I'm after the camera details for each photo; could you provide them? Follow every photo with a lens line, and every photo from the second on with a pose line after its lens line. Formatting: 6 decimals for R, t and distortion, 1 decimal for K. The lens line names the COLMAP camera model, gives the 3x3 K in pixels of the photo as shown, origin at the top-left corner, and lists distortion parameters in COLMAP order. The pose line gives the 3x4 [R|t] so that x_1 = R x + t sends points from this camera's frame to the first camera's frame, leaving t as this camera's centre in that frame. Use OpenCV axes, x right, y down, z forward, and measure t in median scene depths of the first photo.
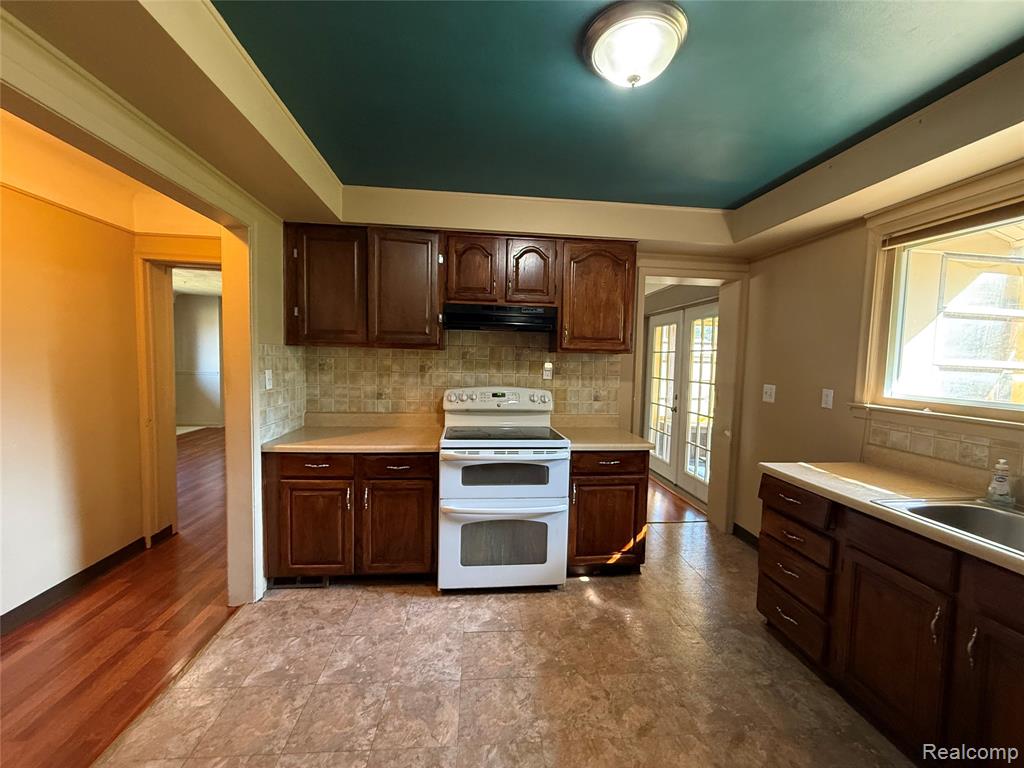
lens RADIAL K [[408.2, 0, 511.0], [0, 408.2, 383.4], [0, 0, 1]] dist [-0.000467, 0.000120]
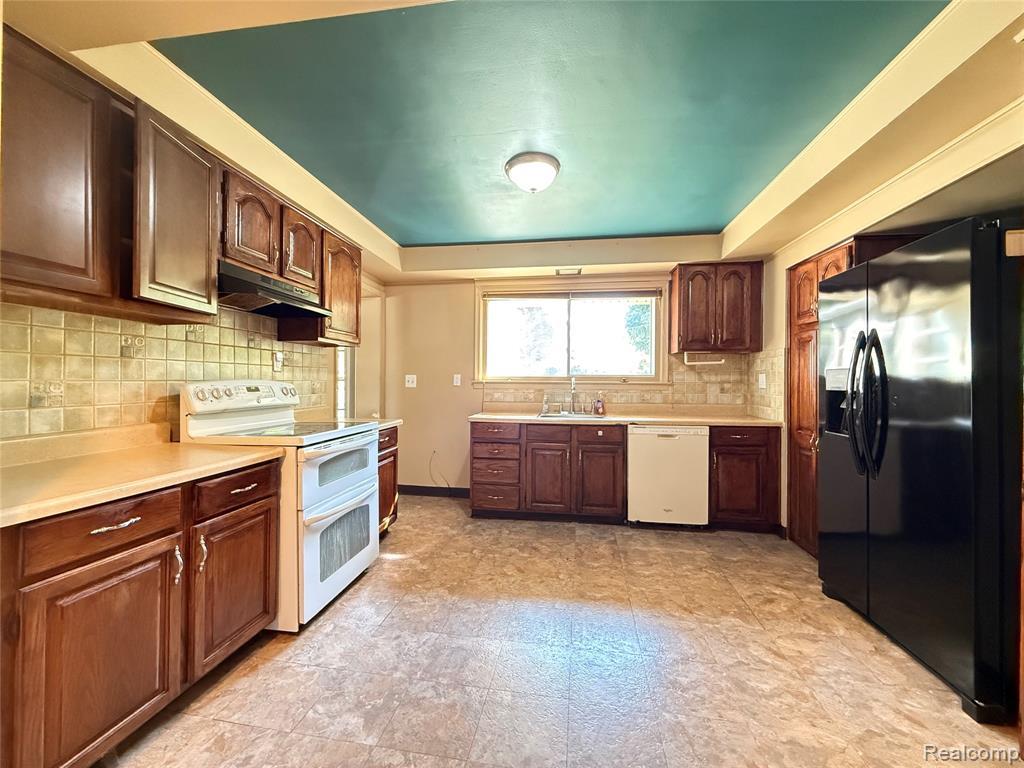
lens RADIAL K [[408.2, 0, 511.0], [0, 408.2, 383.4], [0, 0, 1]] dist [-0.000467, 0.000120]
pose [[0.247222, -0.025767, 0.968616, -0.808216], [0.060661, 0.998097, 0.011068, 0.046598], [-0.967058, 0.056021, 0.248314, 0.372432]]
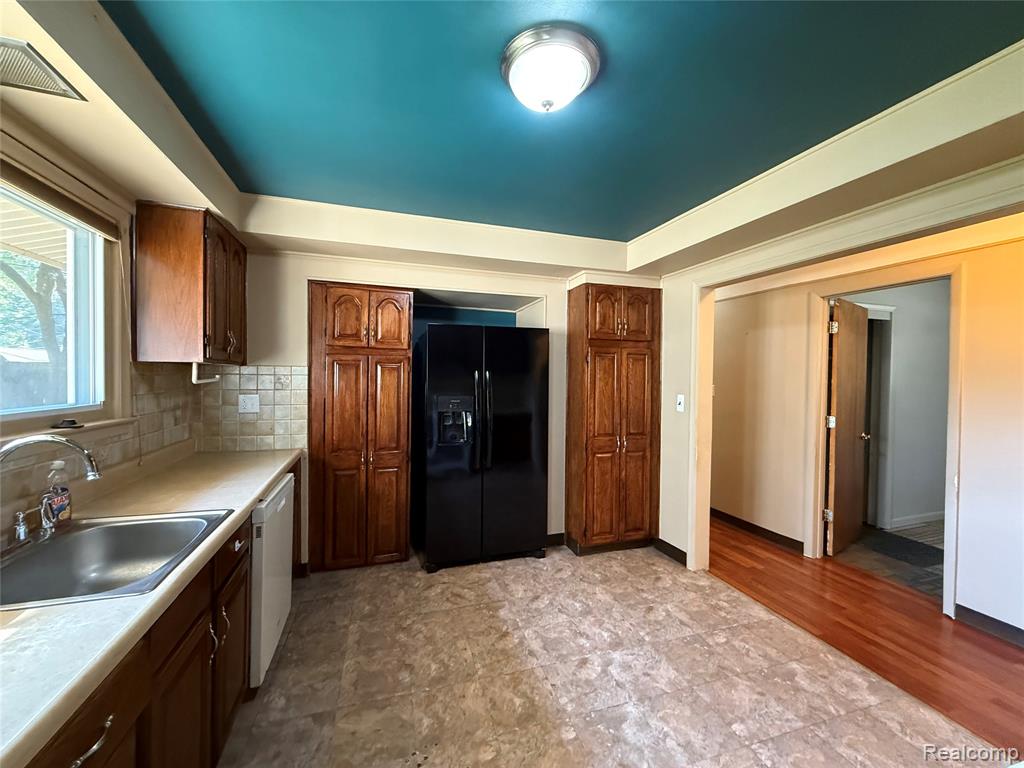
lens RADIAL K [[408.2, 0, 511.0], [0, 408.2, 383.4], [0, 0, 1]] dist [-0.000467, 0.000120]
pose [[-0.976885, -0.032258, -0.211320, 0.319229], [-0.048859, 0.996074, 0.073816, -0.062712], [0.208109, 0.082435, -0.974626, 1.097940]]
